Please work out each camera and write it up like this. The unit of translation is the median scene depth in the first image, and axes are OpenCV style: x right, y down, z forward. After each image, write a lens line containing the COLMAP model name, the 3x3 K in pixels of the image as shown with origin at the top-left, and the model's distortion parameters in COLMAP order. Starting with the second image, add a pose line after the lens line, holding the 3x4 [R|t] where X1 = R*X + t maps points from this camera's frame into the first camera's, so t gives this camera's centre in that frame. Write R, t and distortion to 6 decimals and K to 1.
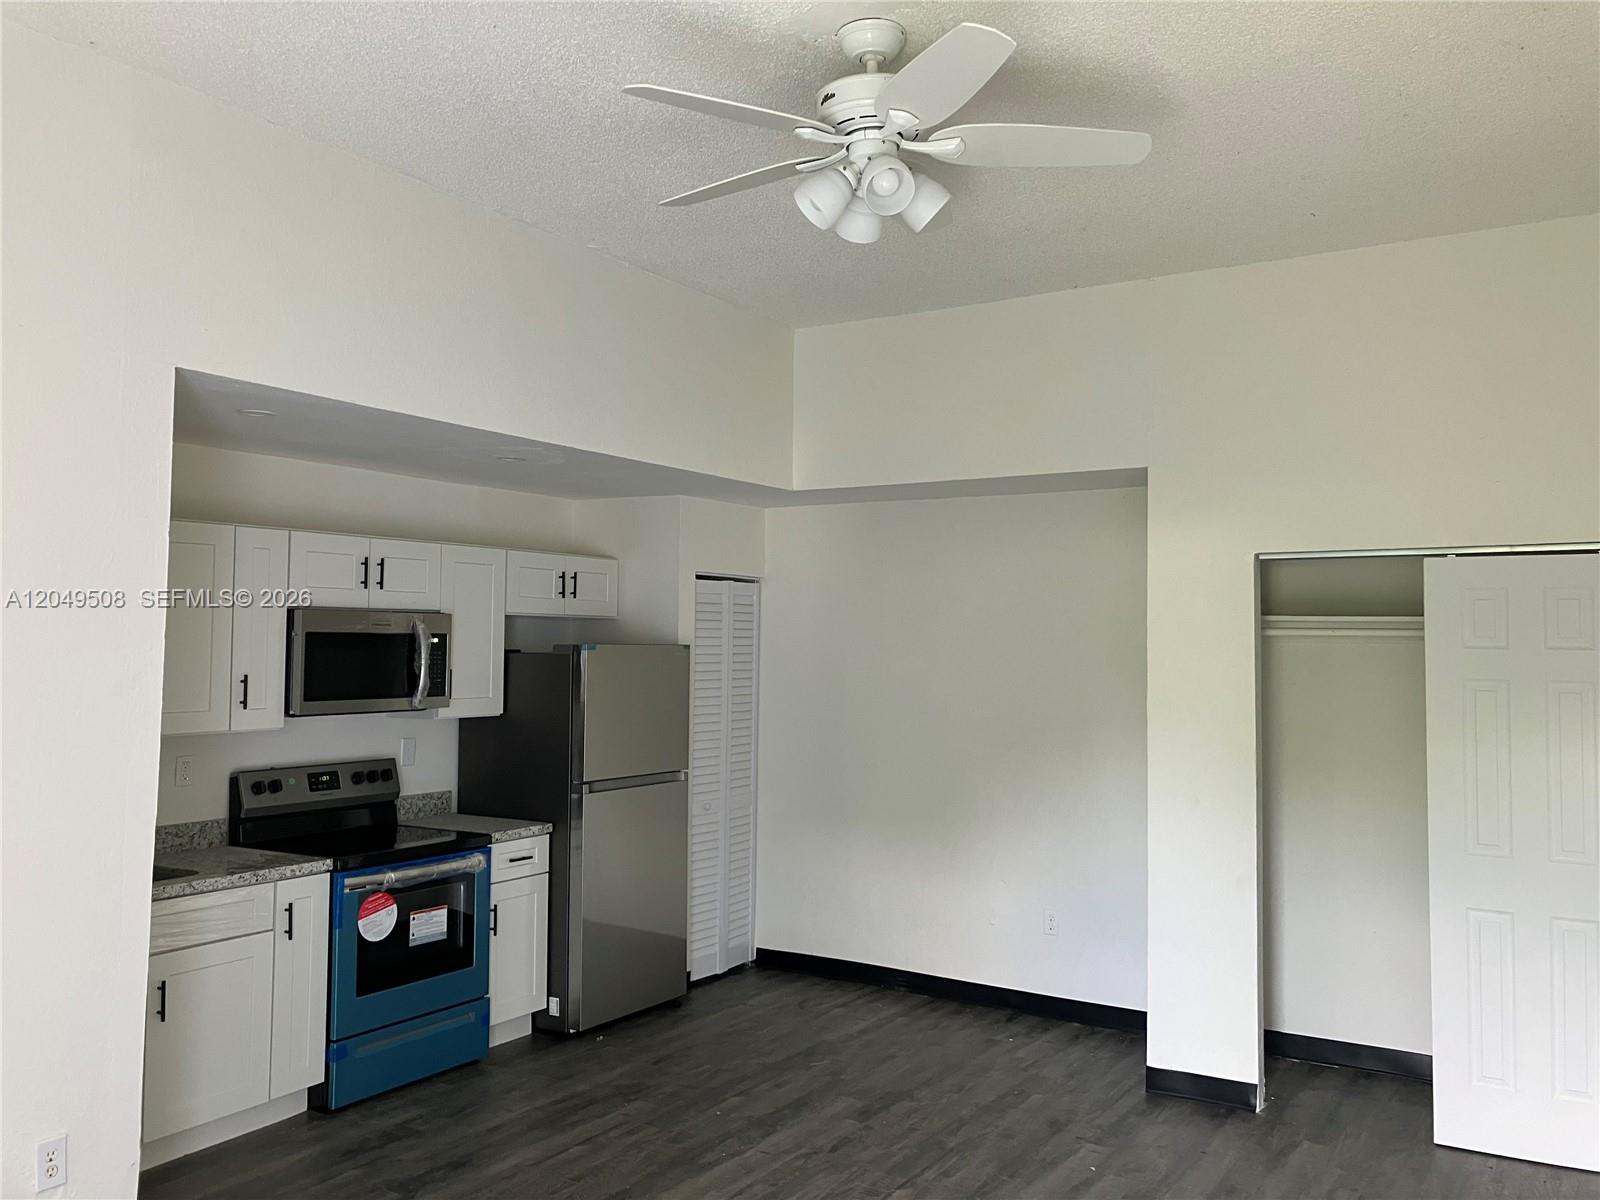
lens RADIAL K [[1327.9, 0, 798.7], [0, 1327.9, 594.8], [0, 0, 1]] dist [0.065919, -0.066287]
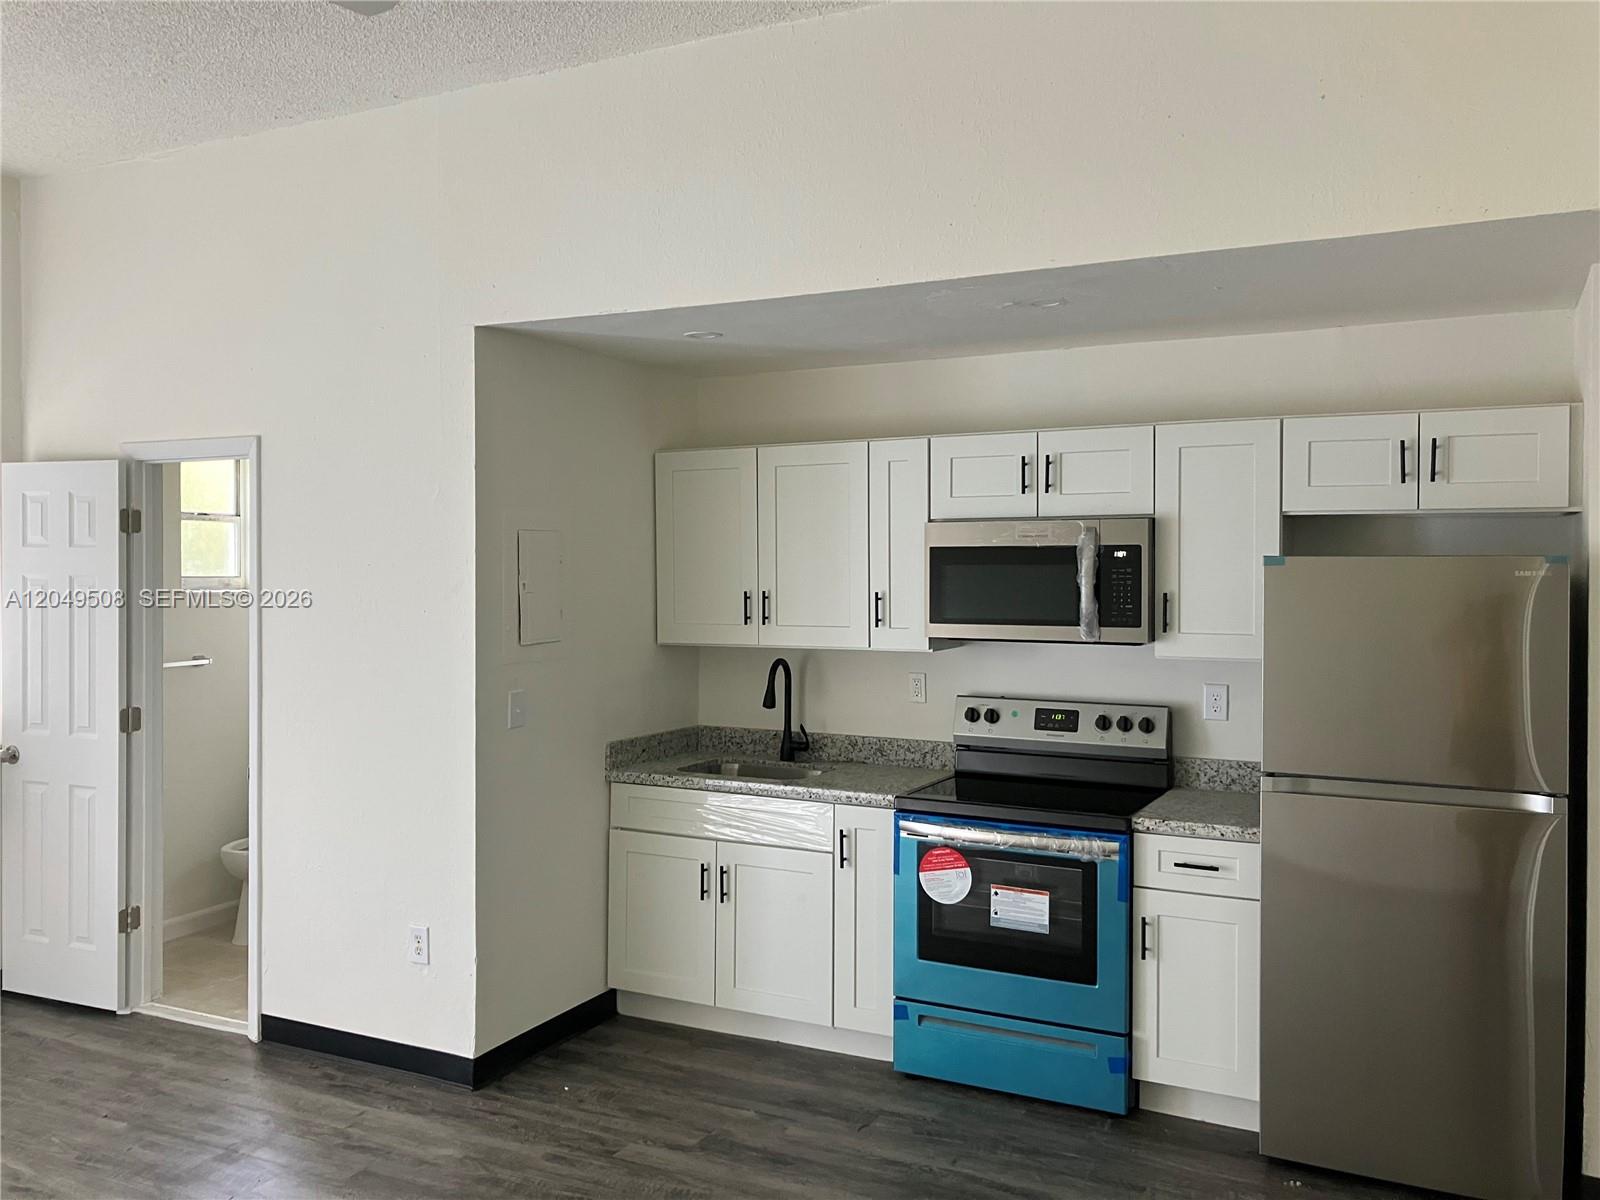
lens RADIAL K [[1327.9, 0, 793.5], [0, 1327.9, 587.7], [0, 0, 1]] dist [0.065919, -0.066287]
pose [[0.097312, 0.010227, -0.995201, 0.485460], [0.035784, 0.999265, 0.013767, 0.037163], [0.994610, -0.036952, 0.096874, 0.762798]]
